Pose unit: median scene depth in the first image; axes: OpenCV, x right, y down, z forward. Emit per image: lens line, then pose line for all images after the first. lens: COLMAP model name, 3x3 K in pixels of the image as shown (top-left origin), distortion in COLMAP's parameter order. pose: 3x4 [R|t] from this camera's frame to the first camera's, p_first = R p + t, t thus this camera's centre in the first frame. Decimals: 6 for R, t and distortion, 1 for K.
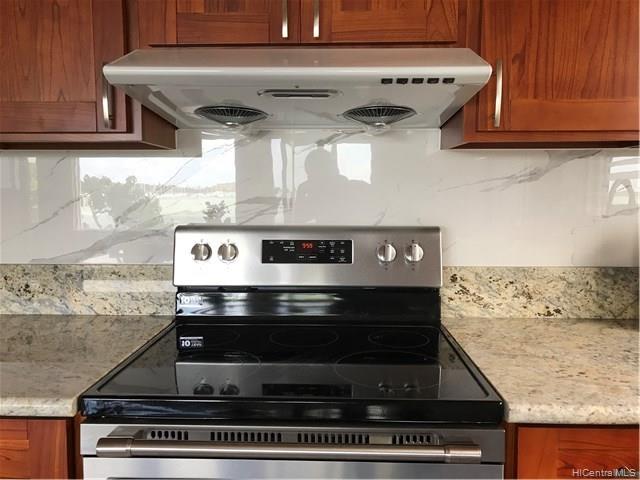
lens RADIAL K [[541.3, 0, 322.9], [0, 541.3, 239.6], [0, 0, 1]] dist [0.036908, -0.013064]
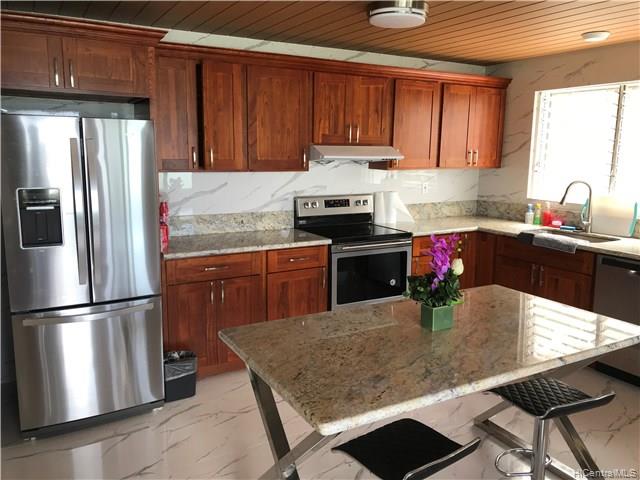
lens RADIAL K [[541.3, 0, 319.4], [0, 541.3, 239.8], [0, 0, 1]] dist [0.036908, -0.013064]
pose [[0.860881, -0.078894, 0.502652, -1.658022], [0.038575, 0.995182, 0.090134, -0.051708], [-0.507342, -0.058205, 0.859777, -1.588521]]
